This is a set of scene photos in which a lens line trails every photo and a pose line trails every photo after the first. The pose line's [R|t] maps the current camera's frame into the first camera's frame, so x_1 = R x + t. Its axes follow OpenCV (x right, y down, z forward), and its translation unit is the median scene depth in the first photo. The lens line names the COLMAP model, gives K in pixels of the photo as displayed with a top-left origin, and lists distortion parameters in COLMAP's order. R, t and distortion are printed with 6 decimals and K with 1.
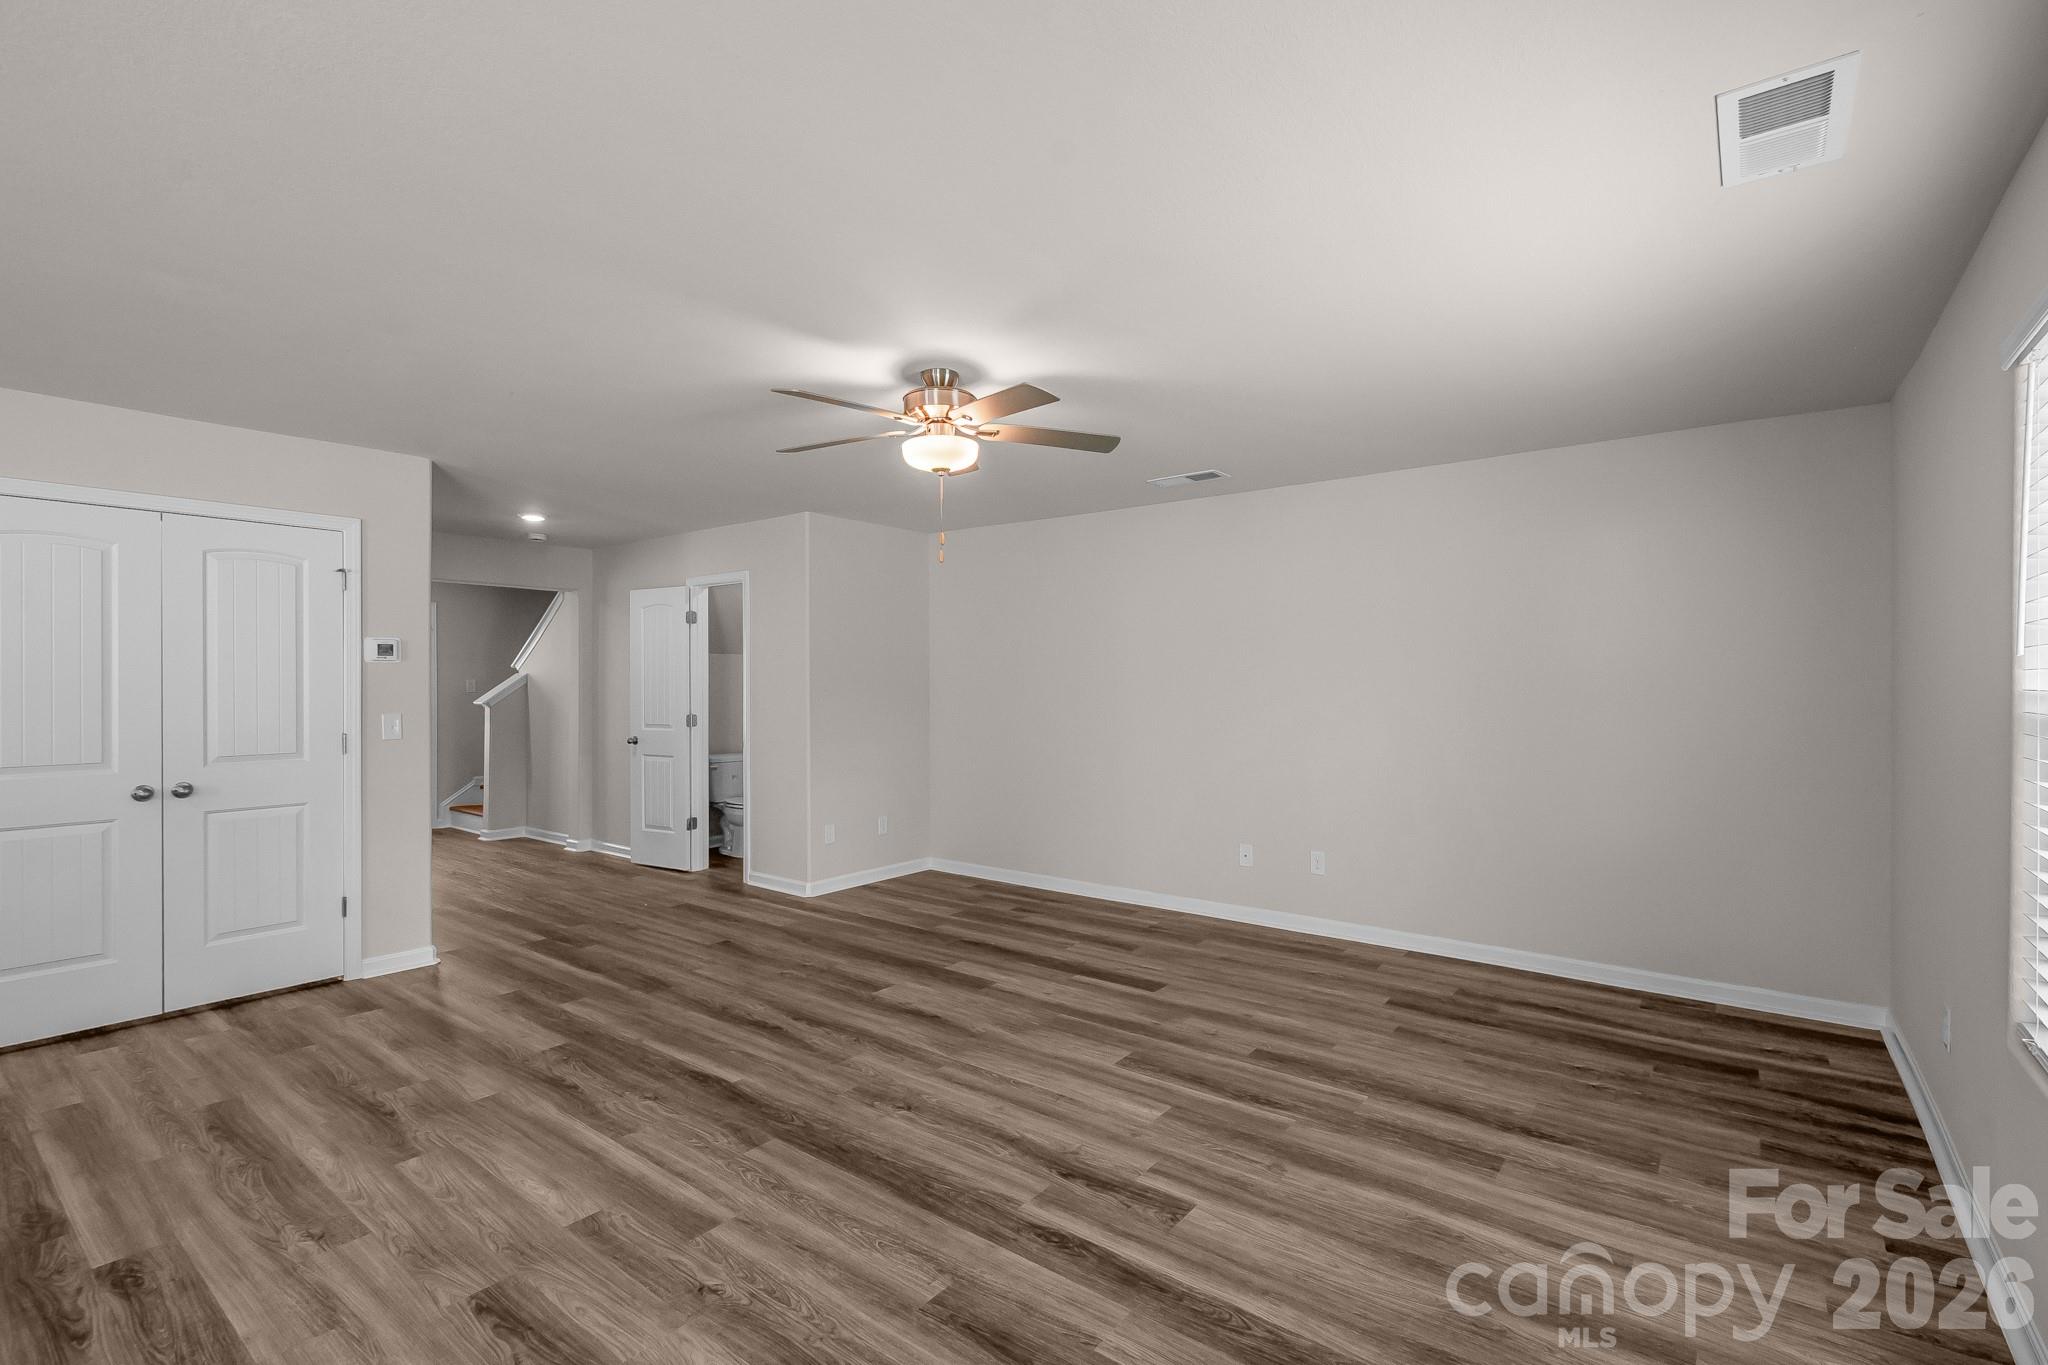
lens RADIAL K [[936.2, 0, 1030.3], [0, 936.2, 685.1], [0, 0, 1]] dist [0.001689, -0.006748]
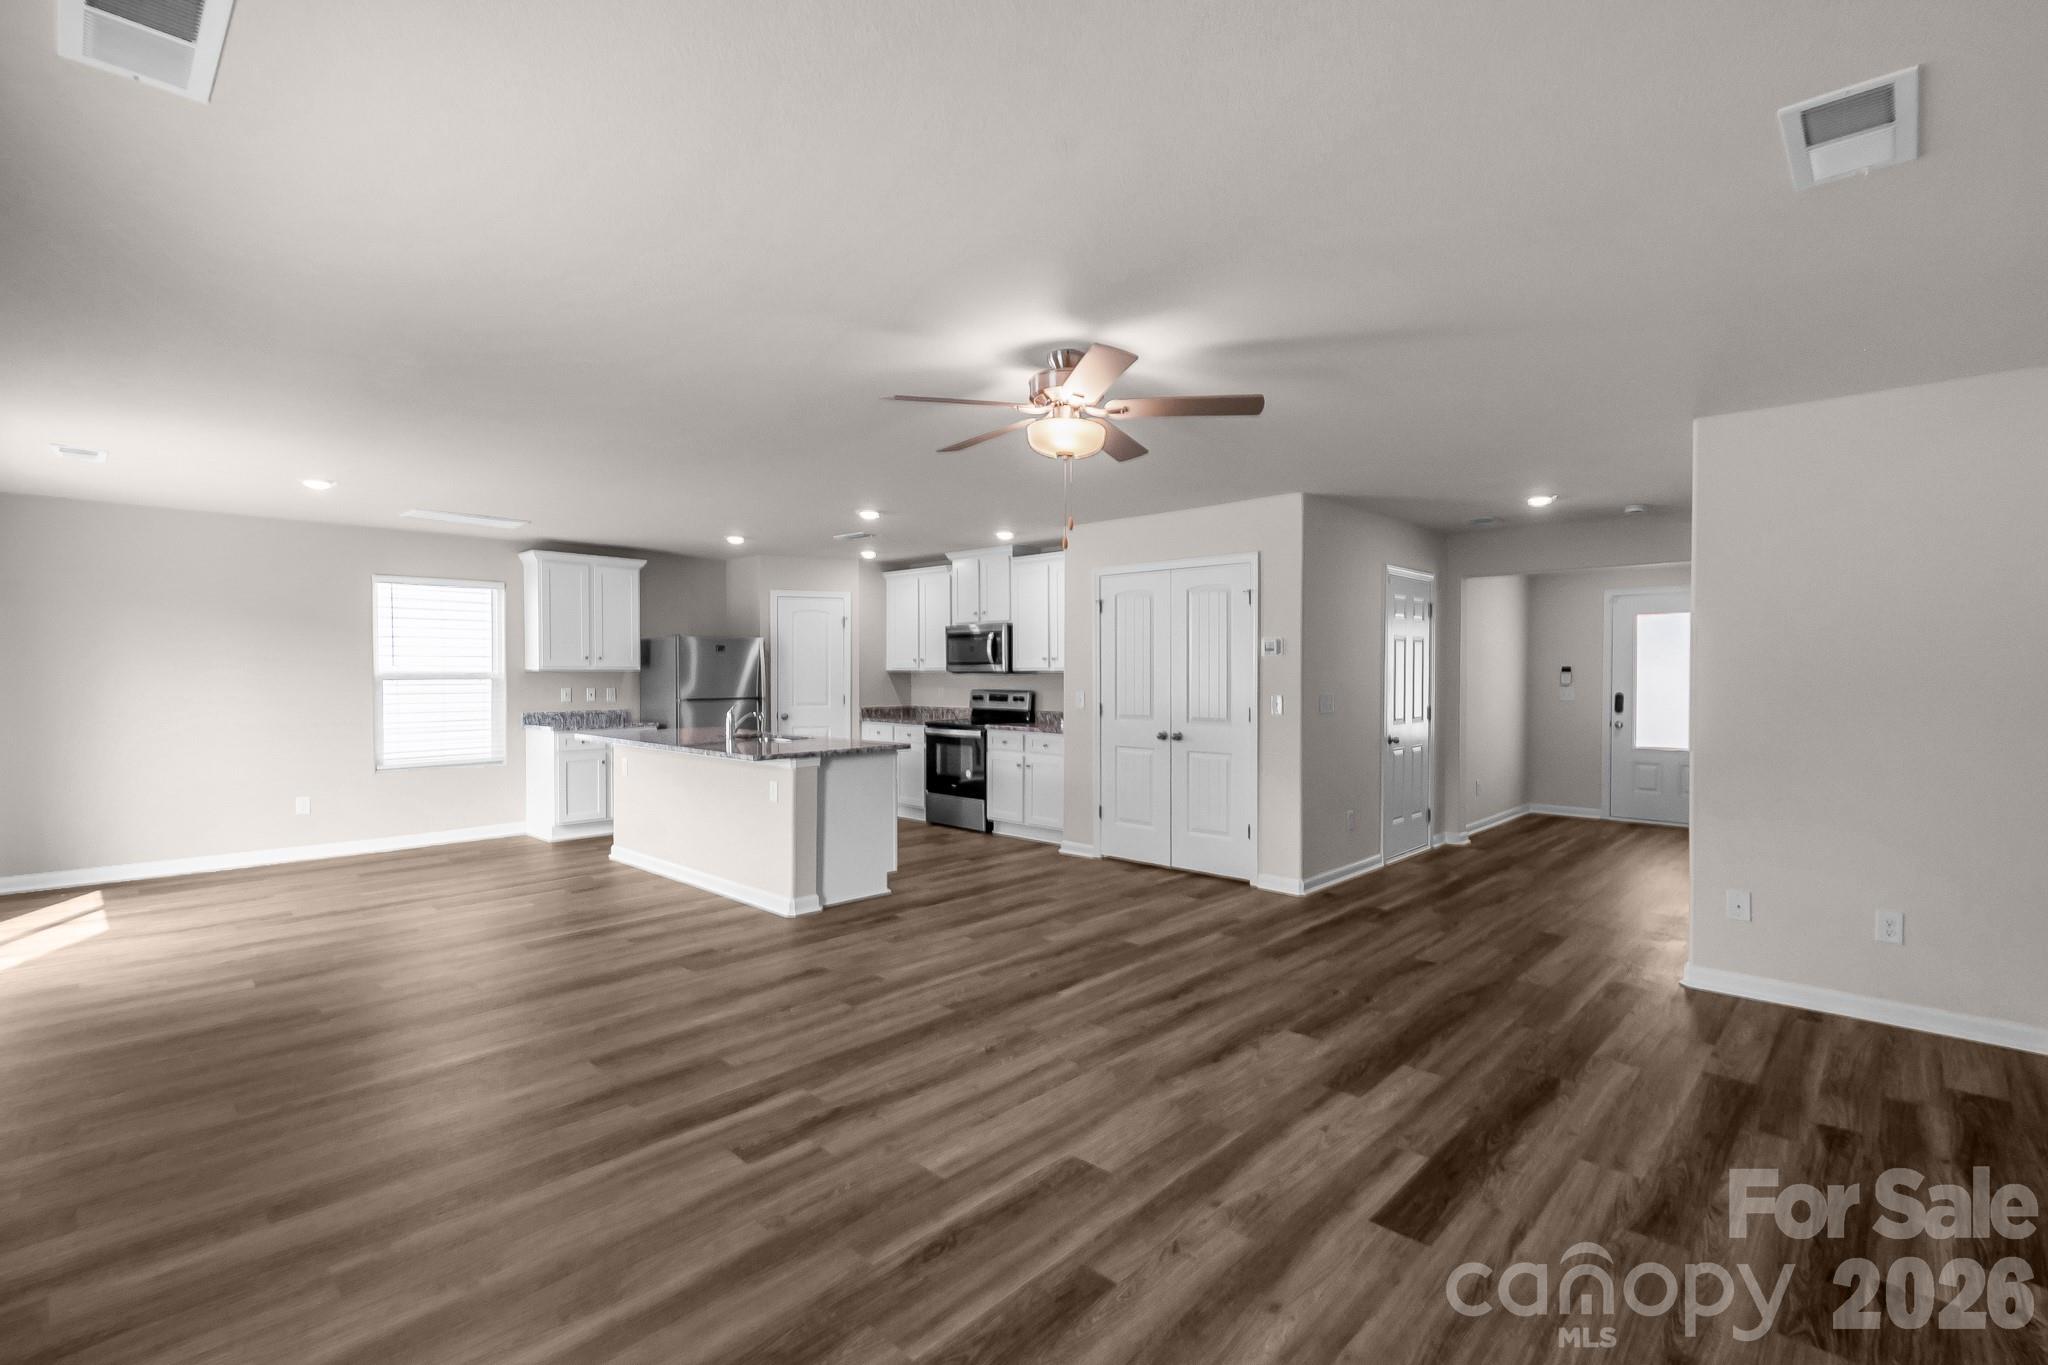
lens RADIAL K [[927.8, 0, 1024.0], [0, 927.8, 682.5], [0, 0, 1]] dist [0.002762, 0.000151]
pose [[-0.114323, 0.012304, -0.993367, 0.800652], [-0.002667, 0.999916, 0.012692, -0.003105], [0.993440, 0.004100, -0.114280, 0.968382]]
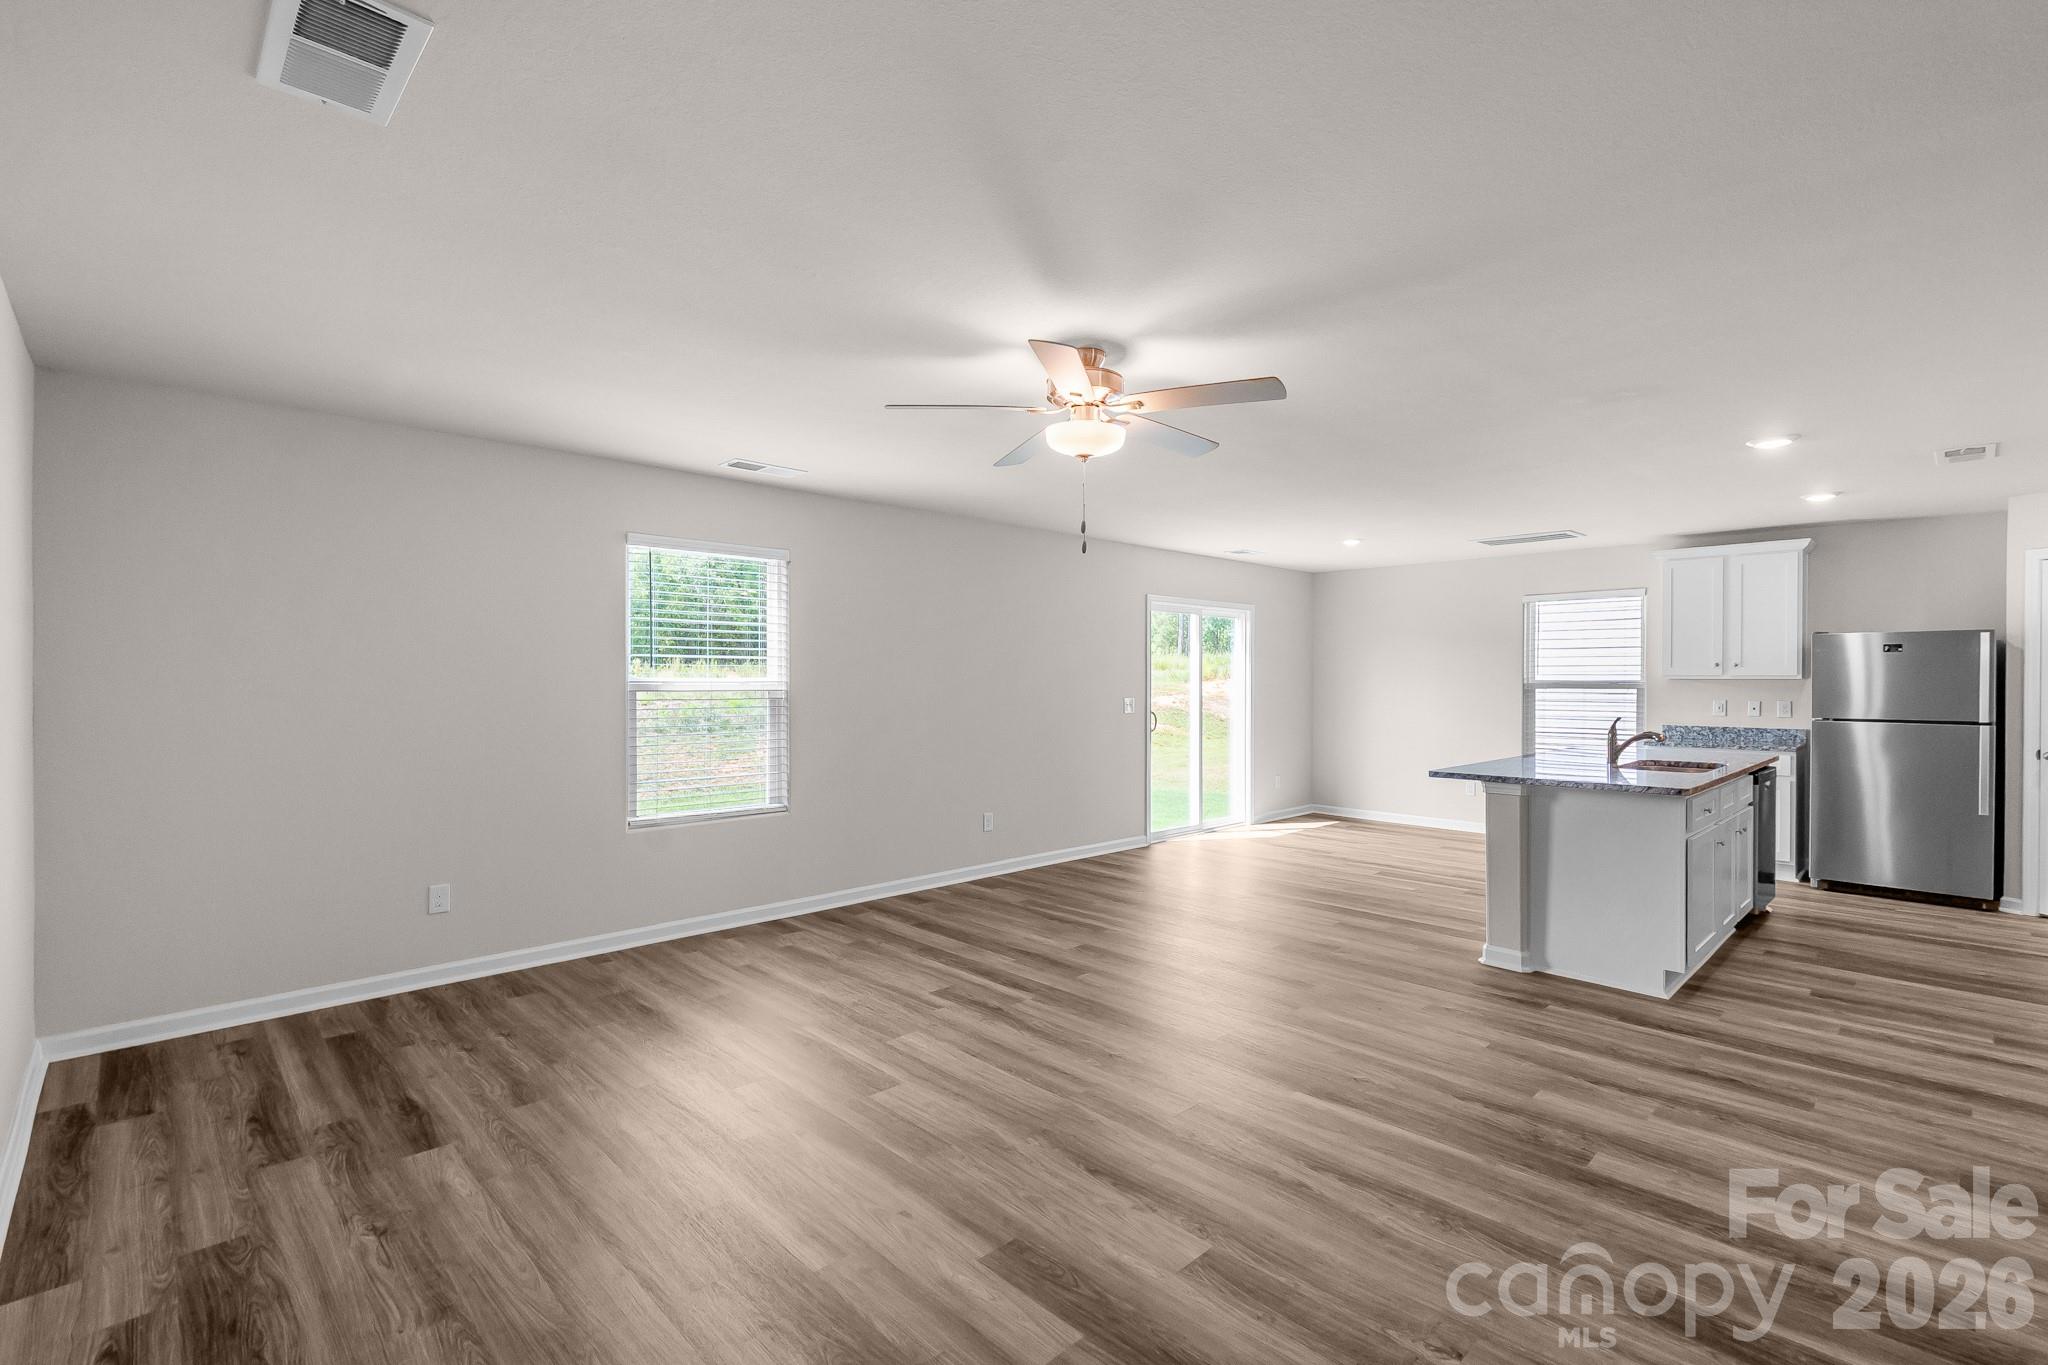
lens RADIAL K [[909.8, 0, 1025.5], [0, 909.8, 688.5], [0, 0, 1]] dist [0.004319, 0.000344]
pose [[-0.989031, -0.003608, 0.147662, -0.156404], [-0.001604, 0.999905, 0.013686, -0.005723], [-0.147698, 0.013299, -0.988943, 1.742592]]
